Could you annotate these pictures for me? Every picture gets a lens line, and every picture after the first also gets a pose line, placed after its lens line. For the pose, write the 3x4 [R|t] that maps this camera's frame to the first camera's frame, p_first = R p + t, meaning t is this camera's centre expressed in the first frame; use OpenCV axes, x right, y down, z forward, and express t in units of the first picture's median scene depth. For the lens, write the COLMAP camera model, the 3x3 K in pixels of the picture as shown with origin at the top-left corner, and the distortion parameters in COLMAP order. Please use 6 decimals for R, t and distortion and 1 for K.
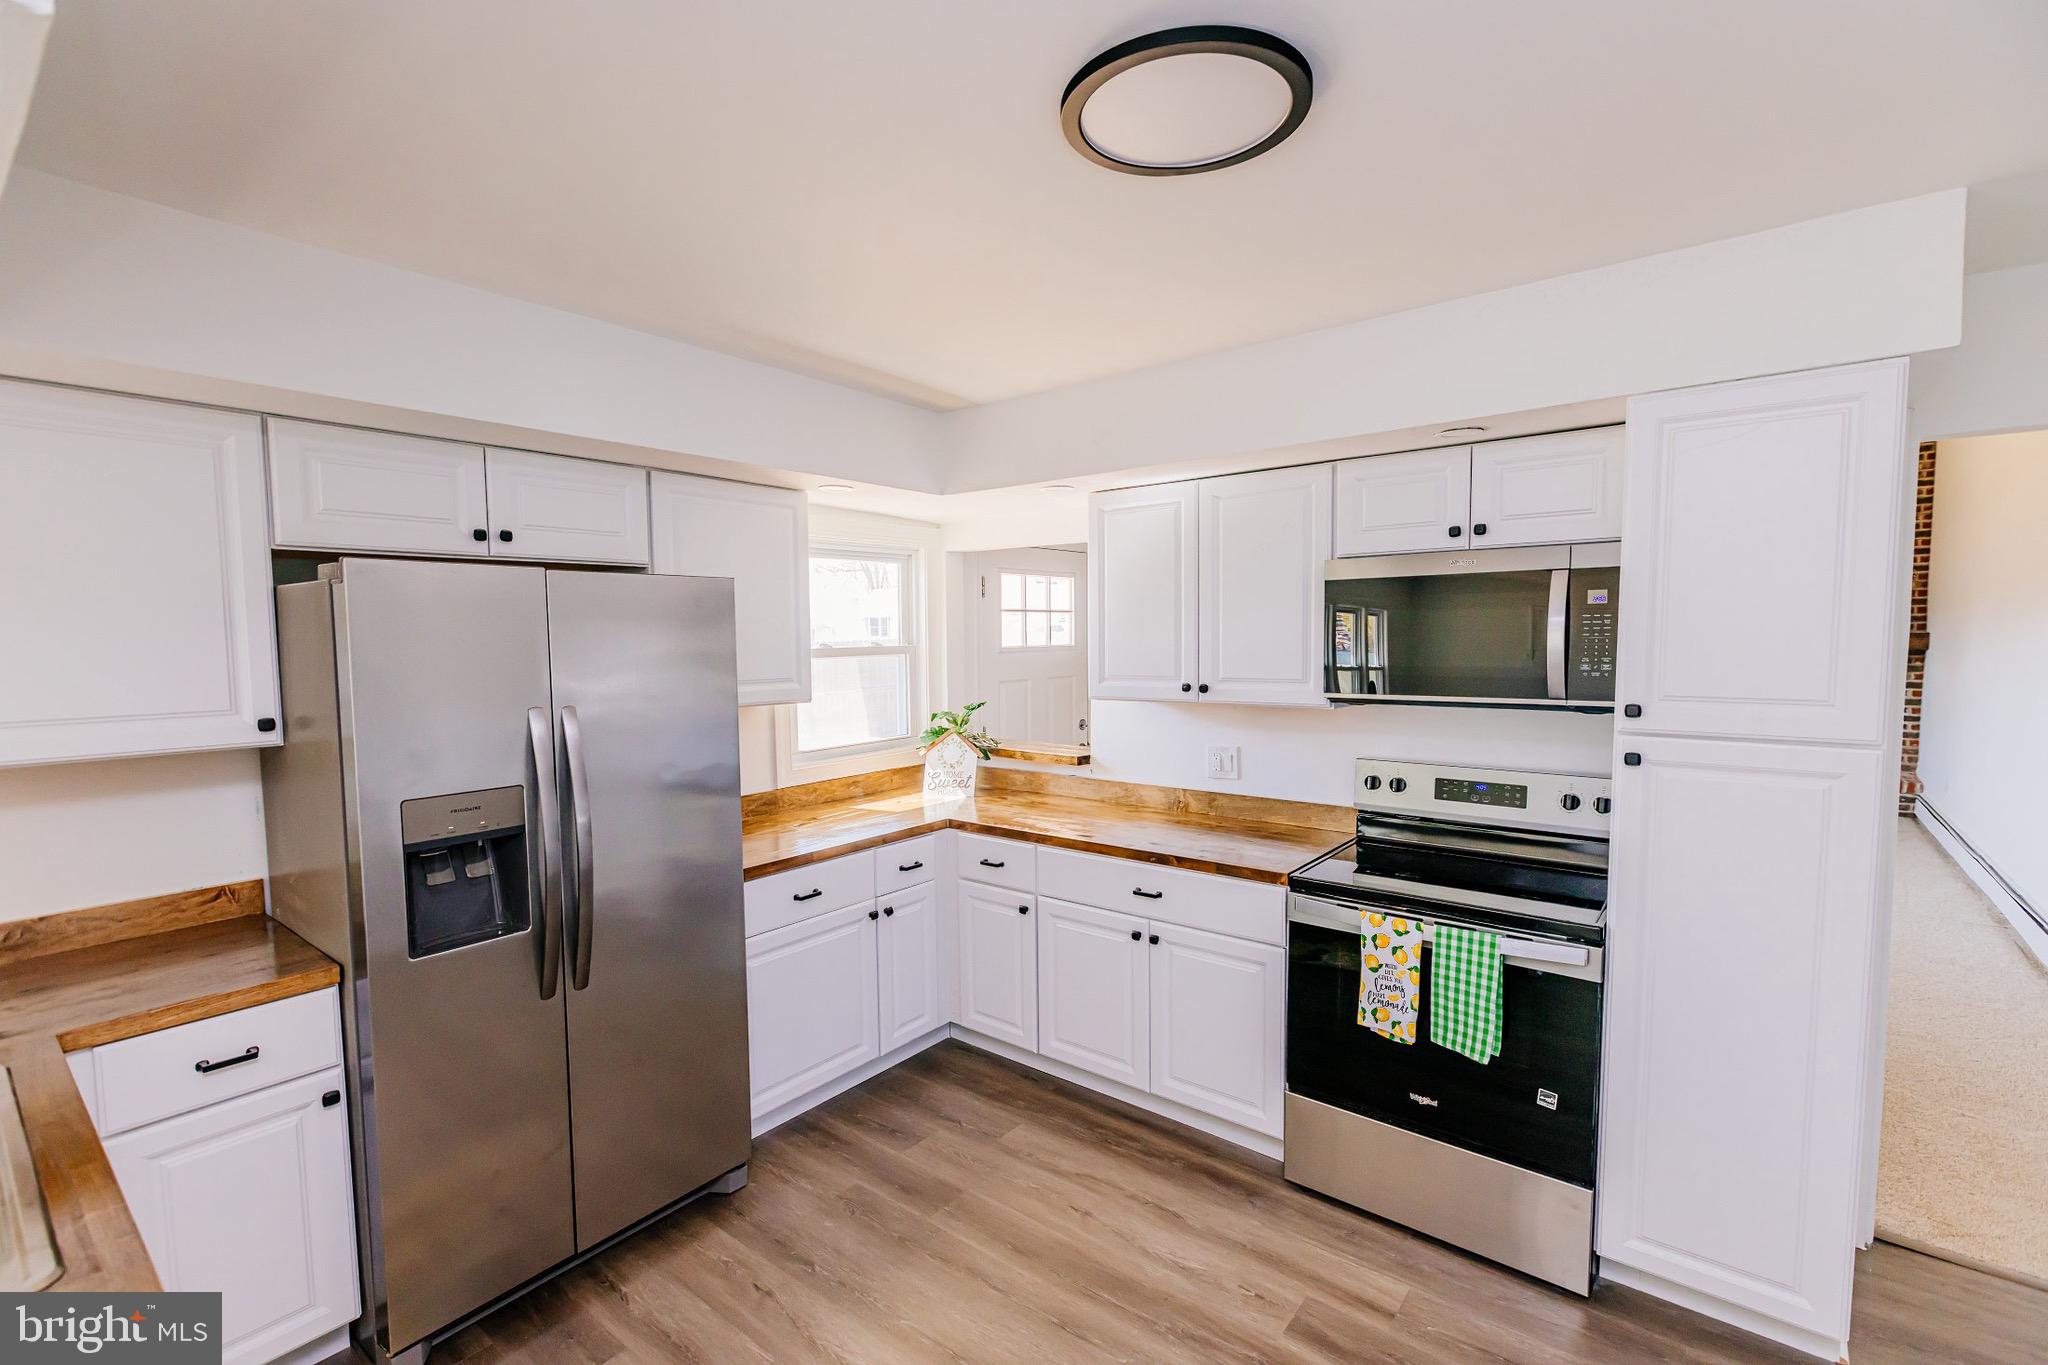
lens RADIAL K [[912.2, 0, 1013.3], [0, 912.2, 692.5], [0, 0, 1]] dist [0.001540, 0.000029]
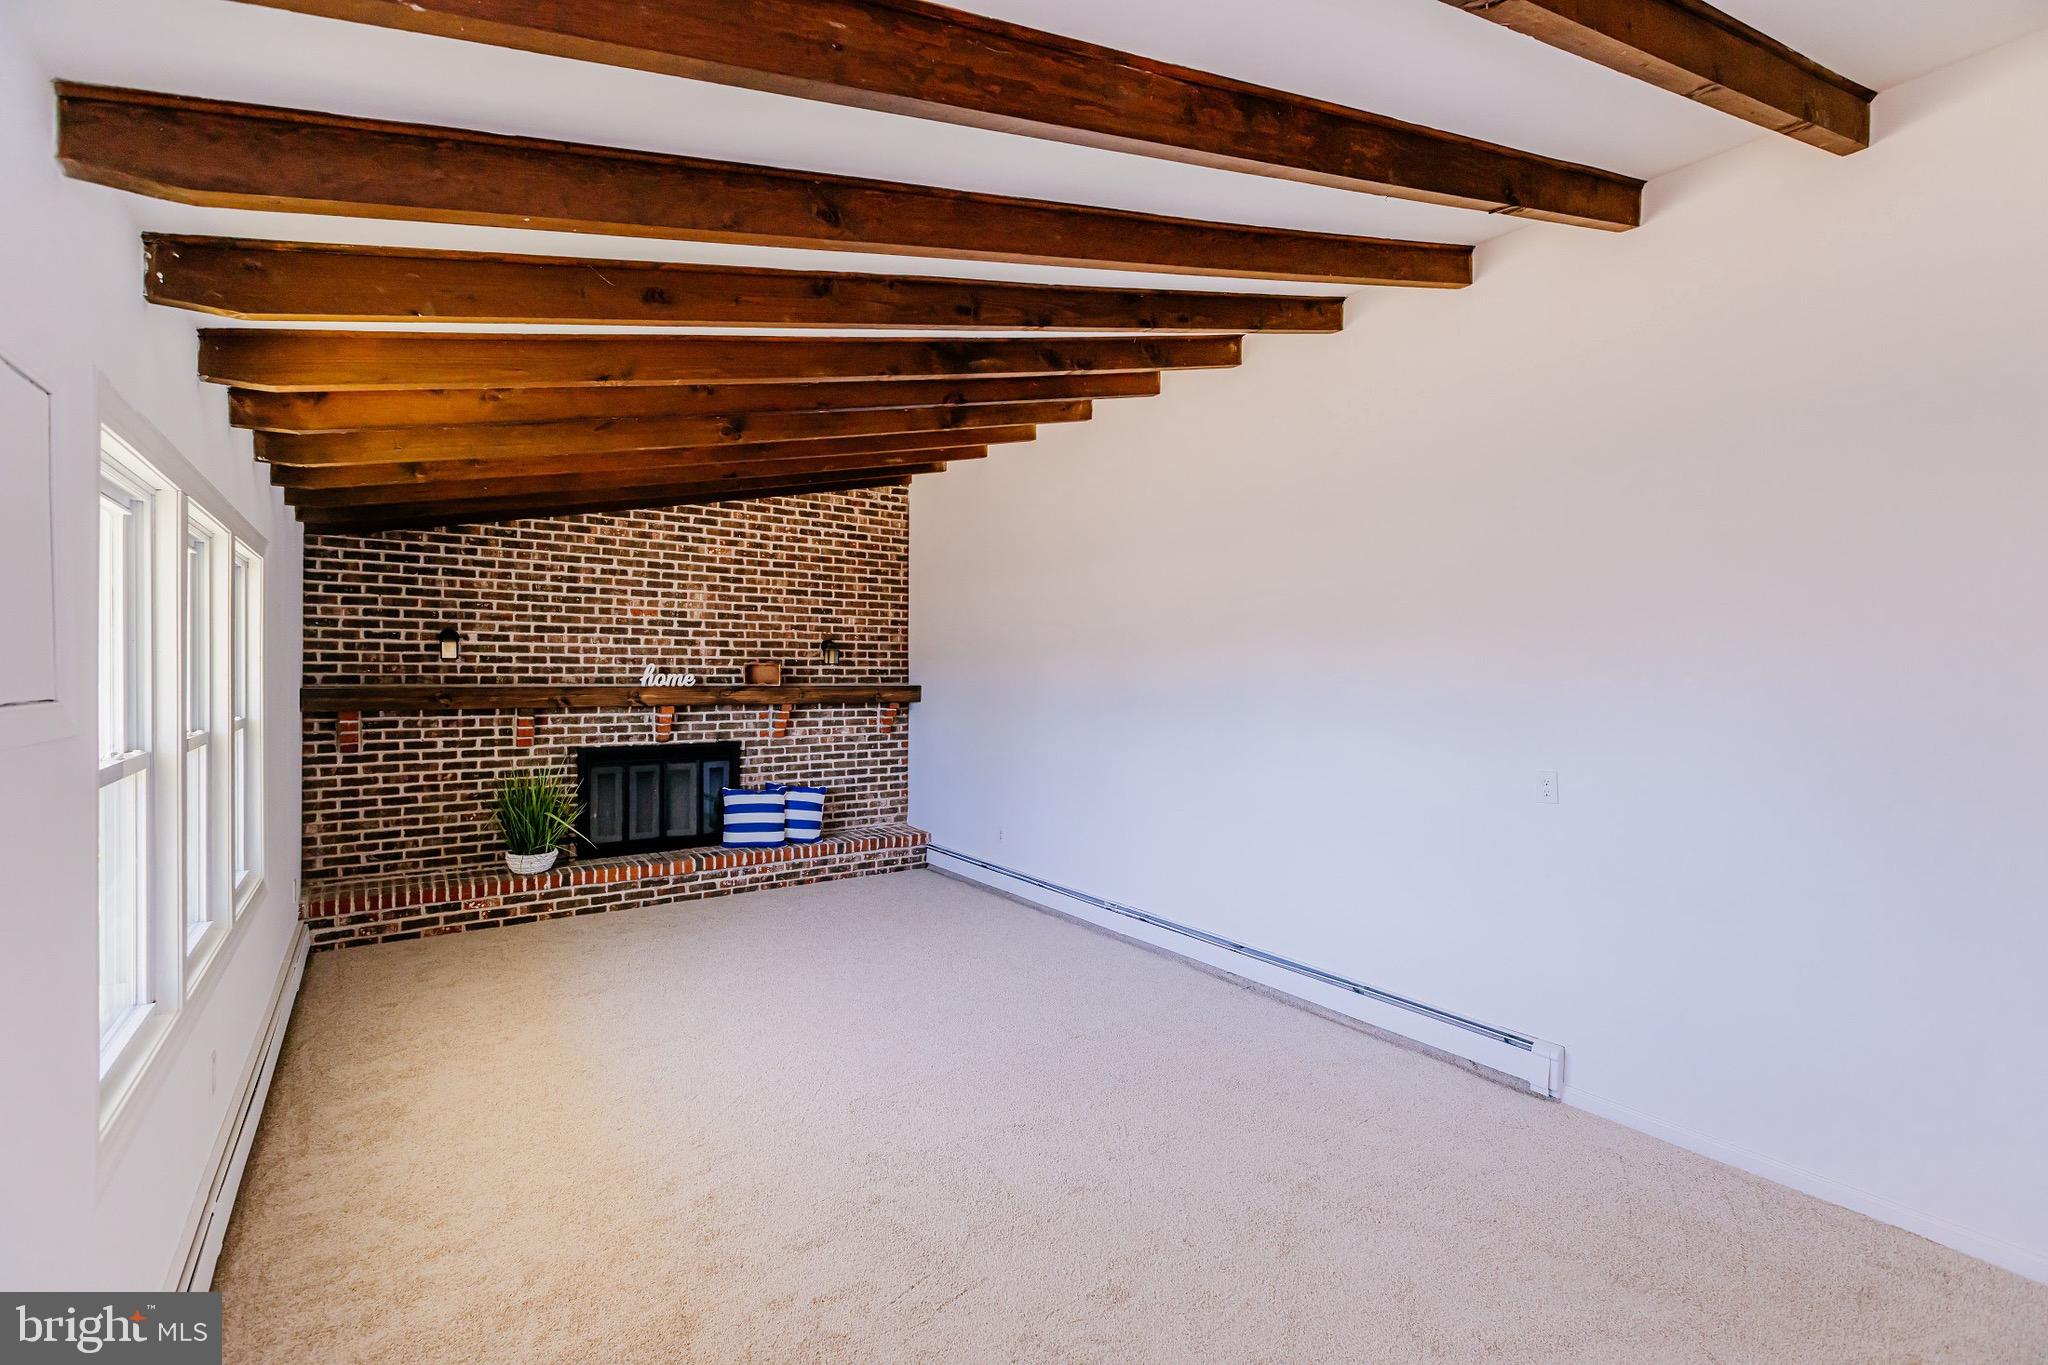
lens RADIAL K [[913.5, 0, 1018.2], [0, 913.5, 680.0], [0, 0, 1]] dist [0.001917, -0.000335]
pose [[0.292435, 0.001296, 0.956284, 0.131896], [0.059026, 0.998068, -0.019403, -0.134471], [-0.954462, 0.062120, 0.291794, 1.762197]]
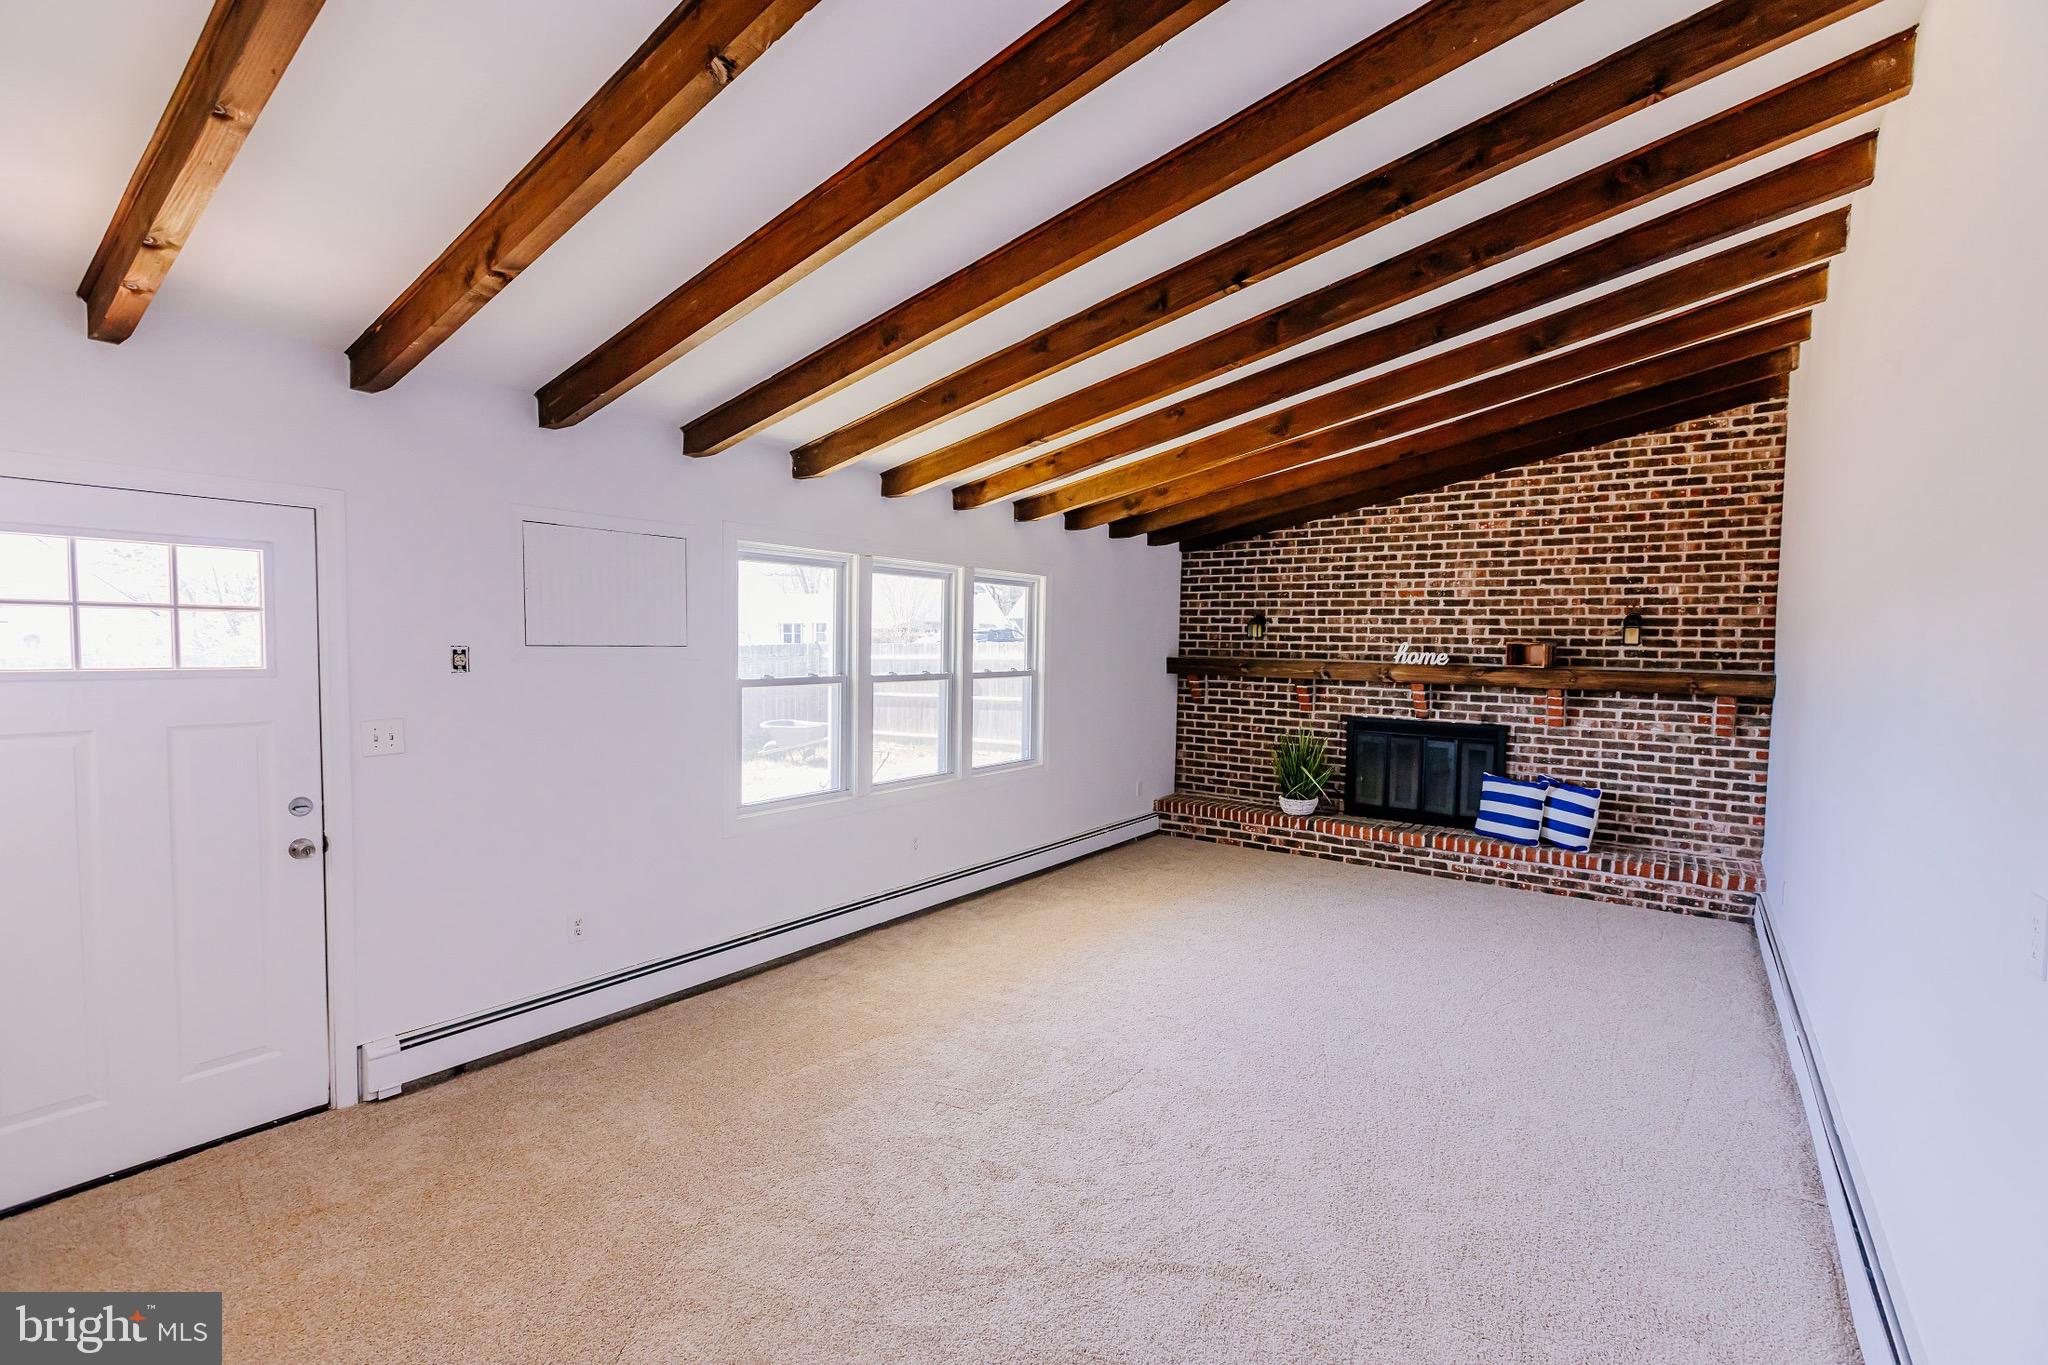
lens RADIAL K [[898.8, 0, 1001.1], [0, 898.8, 684.2], [0, 0, 1]] dist [0.001137, -0.000009]
pose [[0.999224, 0.024557, 0.030800, 1.040706], [-0.023943, 0.999511, -0.020134, -0.084293], [-0.031280, 0.019381, 0.999323, 0.855961]]
